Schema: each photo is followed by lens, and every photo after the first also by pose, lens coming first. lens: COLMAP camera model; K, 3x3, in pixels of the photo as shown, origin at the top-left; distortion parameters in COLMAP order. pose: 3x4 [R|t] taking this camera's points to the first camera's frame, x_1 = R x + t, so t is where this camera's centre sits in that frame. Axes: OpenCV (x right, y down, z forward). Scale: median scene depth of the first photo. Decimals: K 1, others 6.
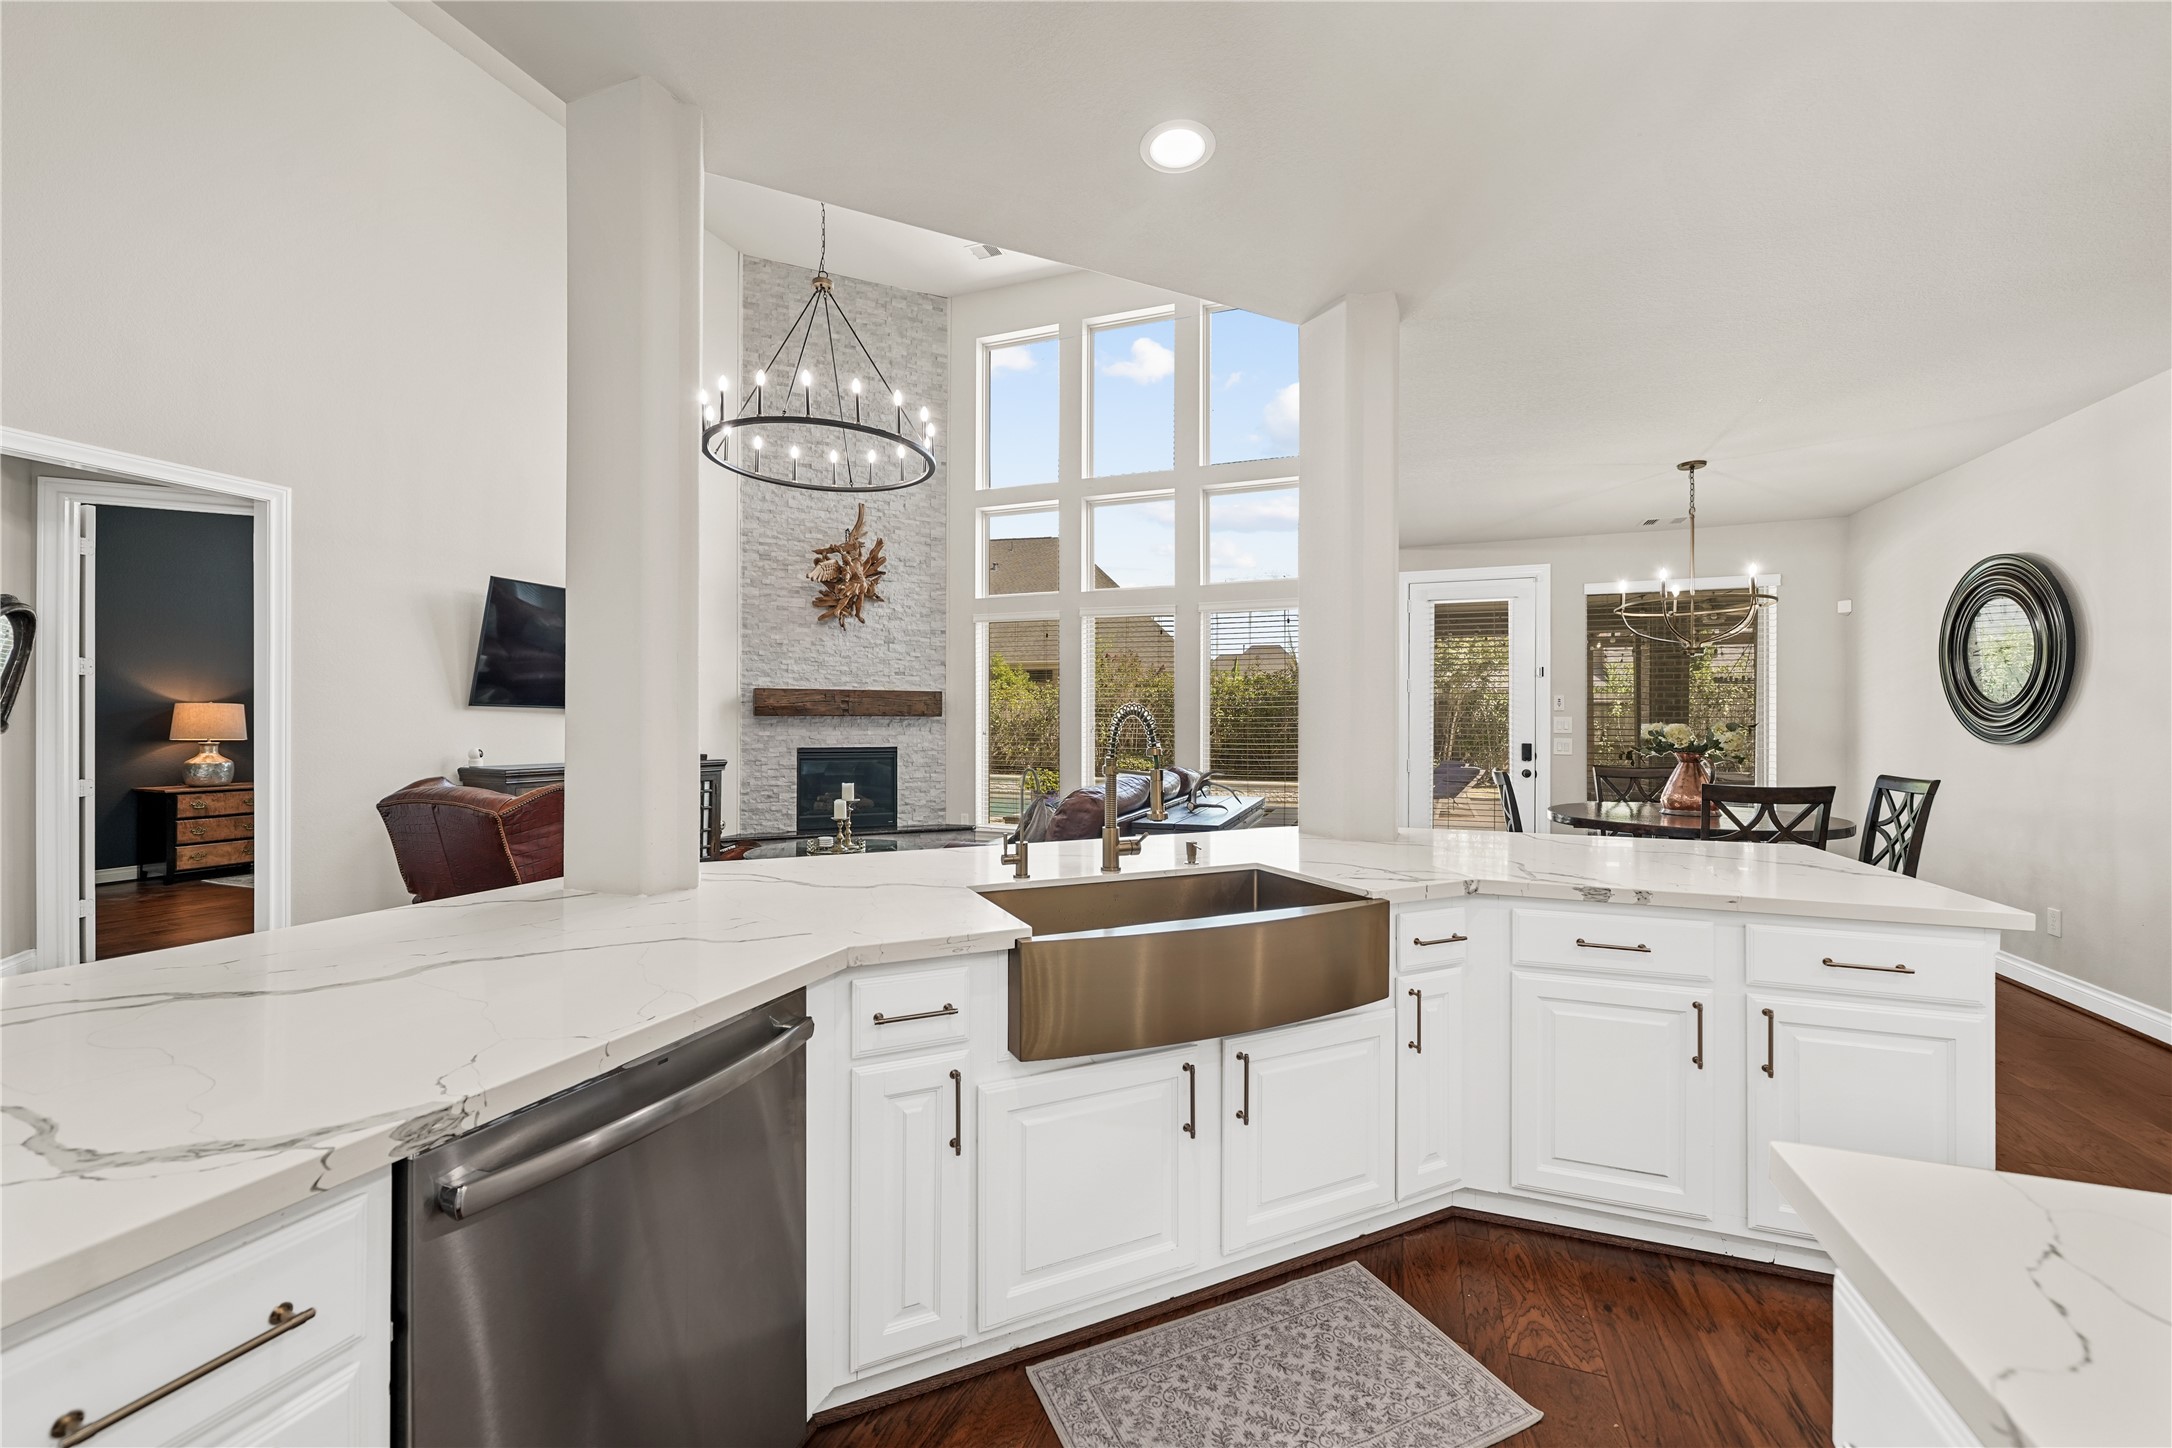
lens RADIAL K [[855.7, 0, 1086.0], [0, 855.7, 724.0], [0, 0, 1]] dist [0.000264, 0.000059]
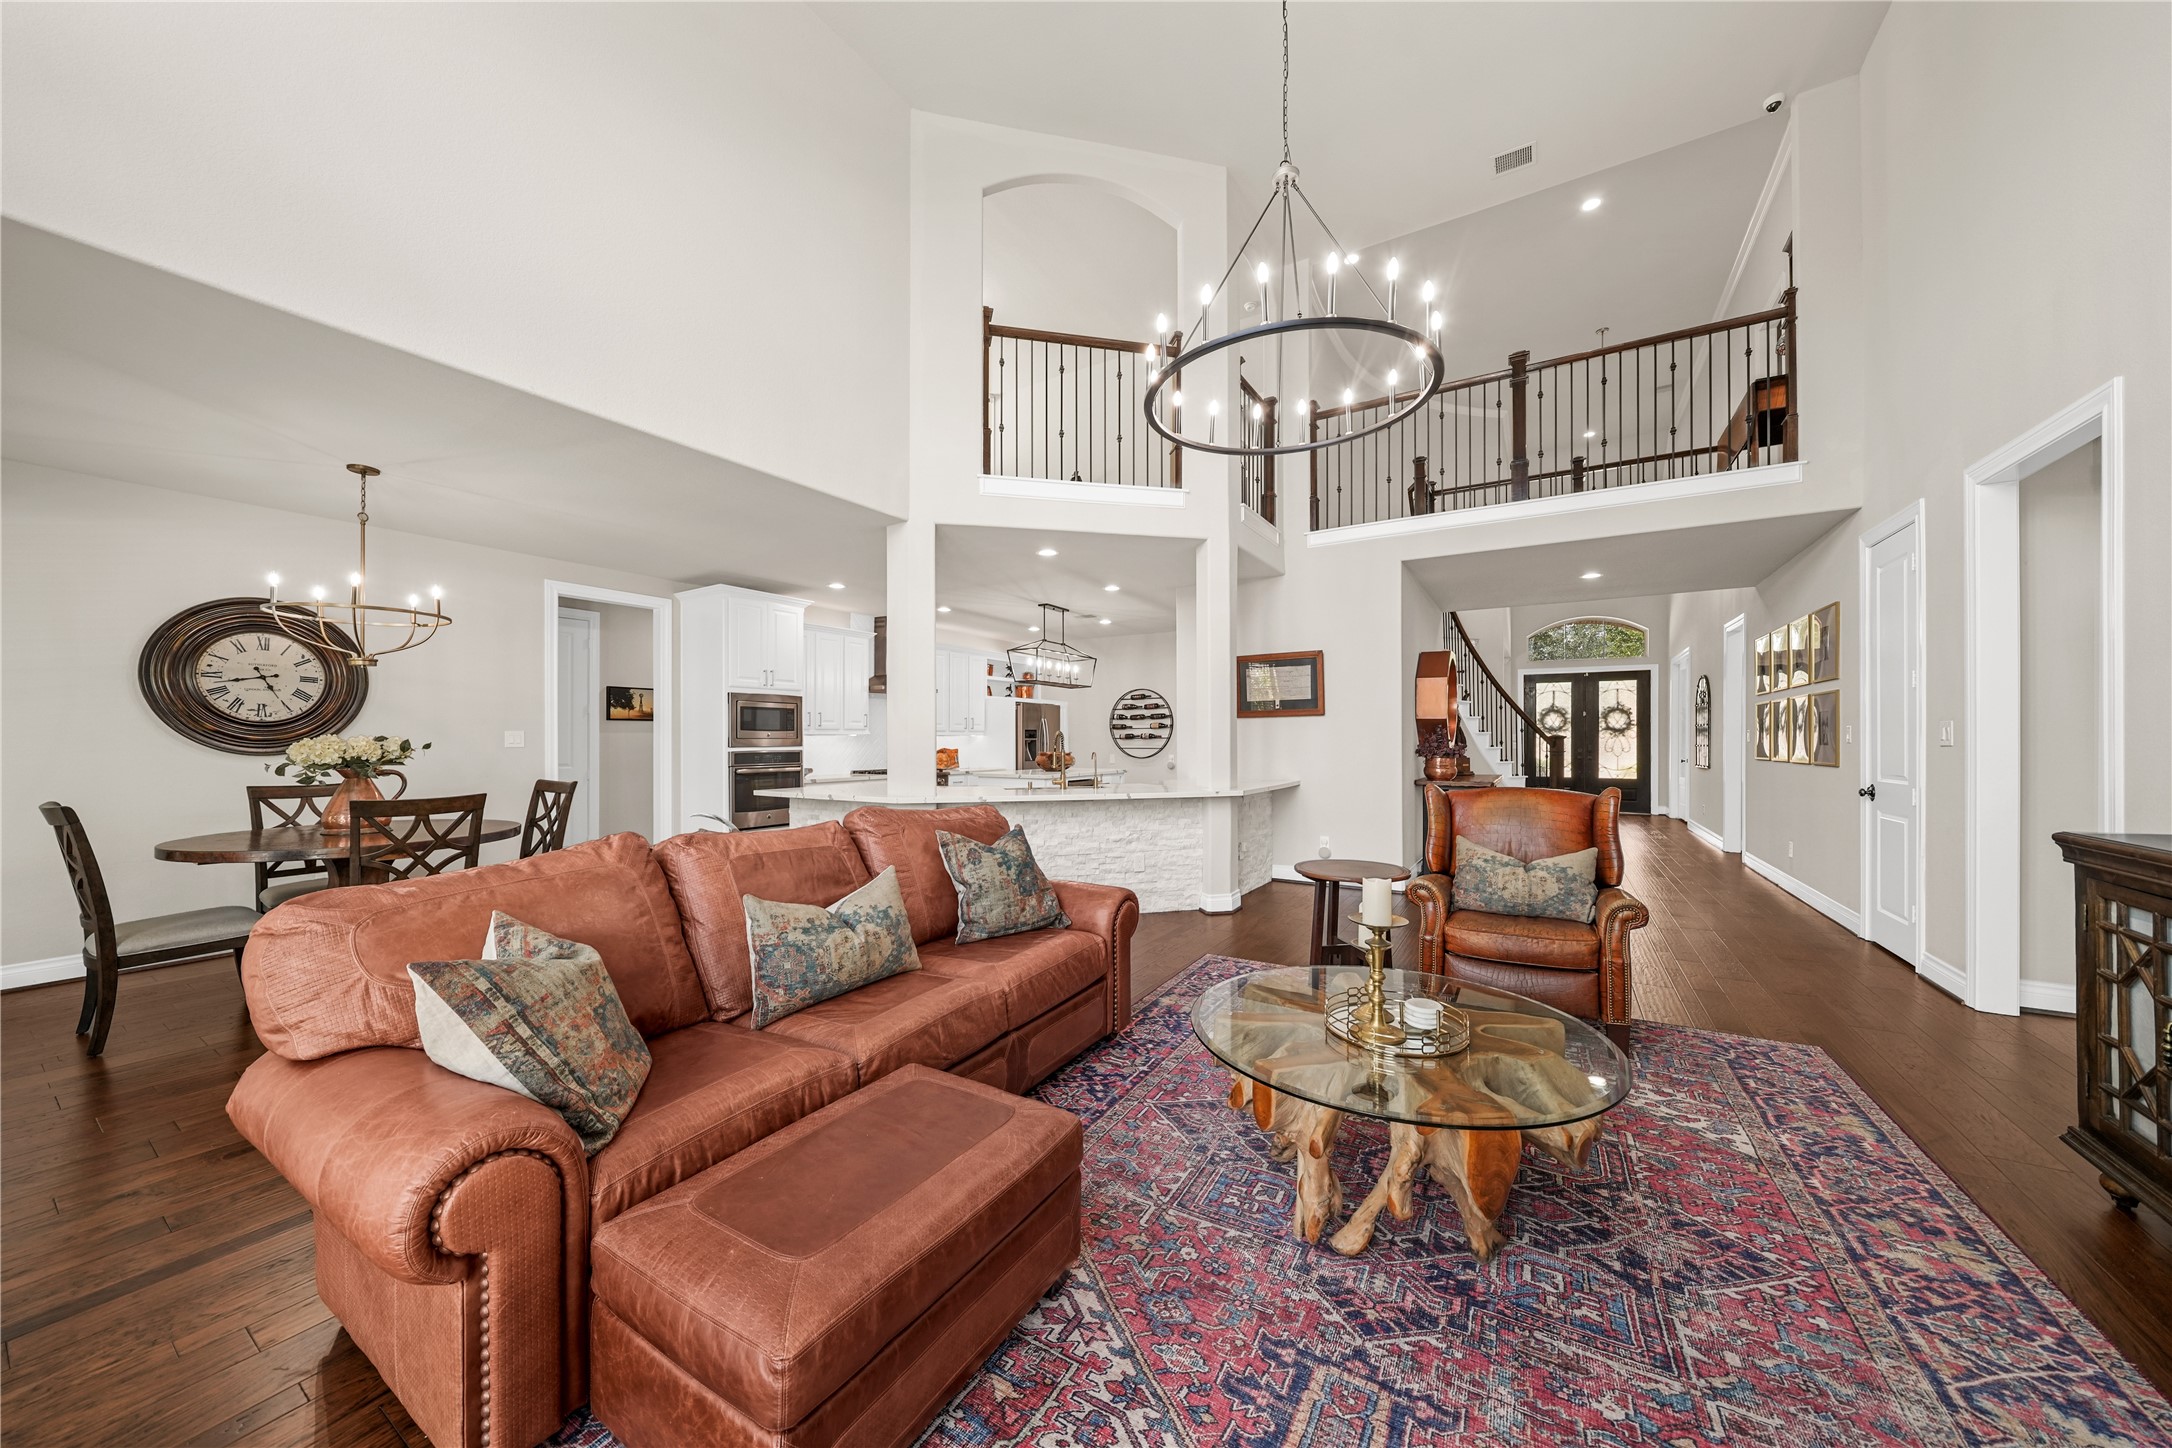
lens RADIAL K [[742.1, 0, 1093.1], [0, 742.1, 730.7], [0, 0, 1]] dist [-0.001882, -0.000038]
pose [[-0.984429, 0.002403, 0.175769, -0.149915], [0.000312, 0.999929, -0.011922, 0.000849], [-0.175785, -0.011682, -0.984359, 1.019280]]
